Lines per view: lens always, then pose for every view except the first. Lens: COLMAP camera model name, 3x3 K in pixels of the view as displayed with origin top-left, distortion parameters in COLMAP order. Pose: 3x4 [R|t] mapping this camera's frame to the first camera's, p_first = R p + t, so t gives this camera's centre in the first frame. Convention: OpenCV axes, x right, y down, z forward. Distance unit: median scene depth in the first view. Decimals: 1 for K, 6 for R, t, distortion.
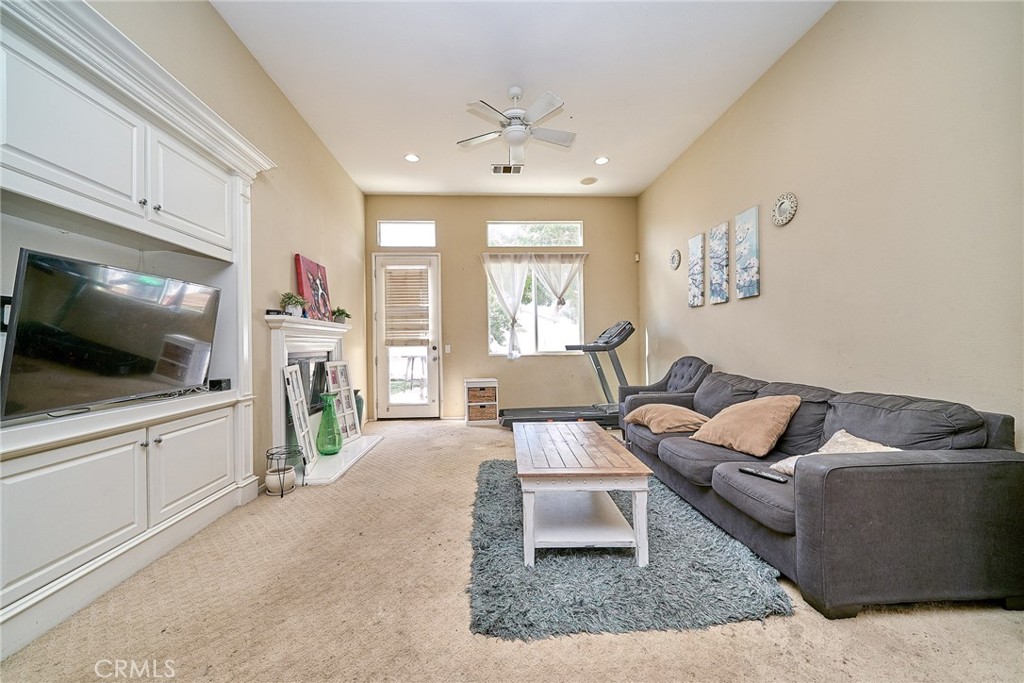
lens RADIAL K [[376.2, 0, 504.8], [0, 376.2, 343.4], [0, 0, 1]] dist [-0.000840, -0.000163]
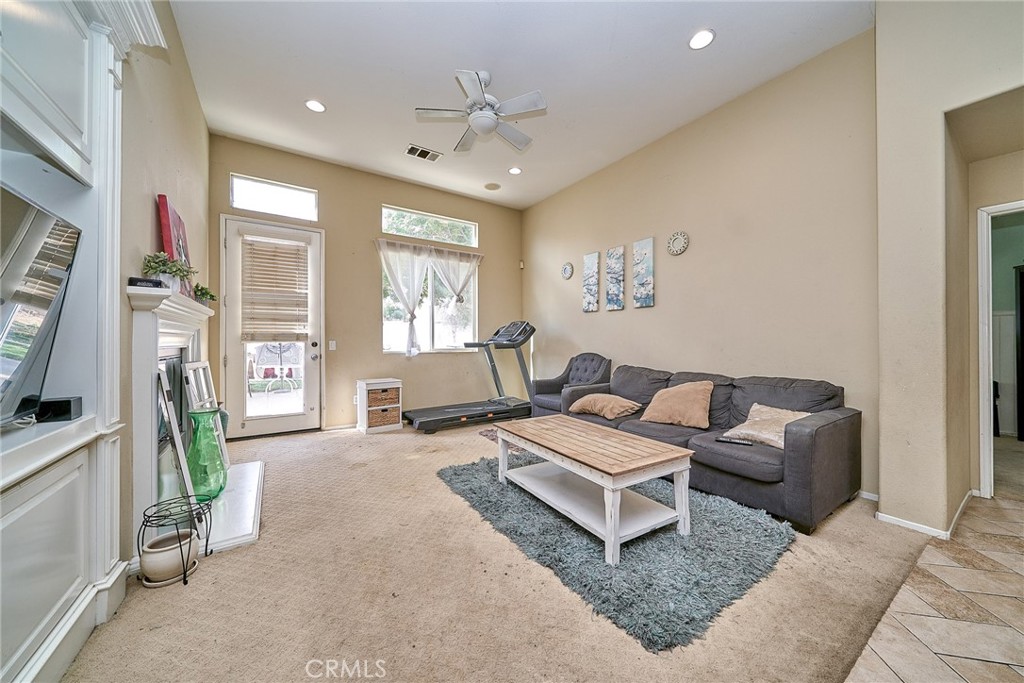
lens RADIAL K [[355.6, 0, 507.4], [0, 355.6, 340.4], [0, 0, 1]] dist [-0.002259, -0.000361]
pose [[0.857789, 0.013918, 0.513813, -0.327368], [-0.012412, 0.999903, -0.006365, 0.005167], [-0.513851, -0.000918, 0.857879, 0.169400]]
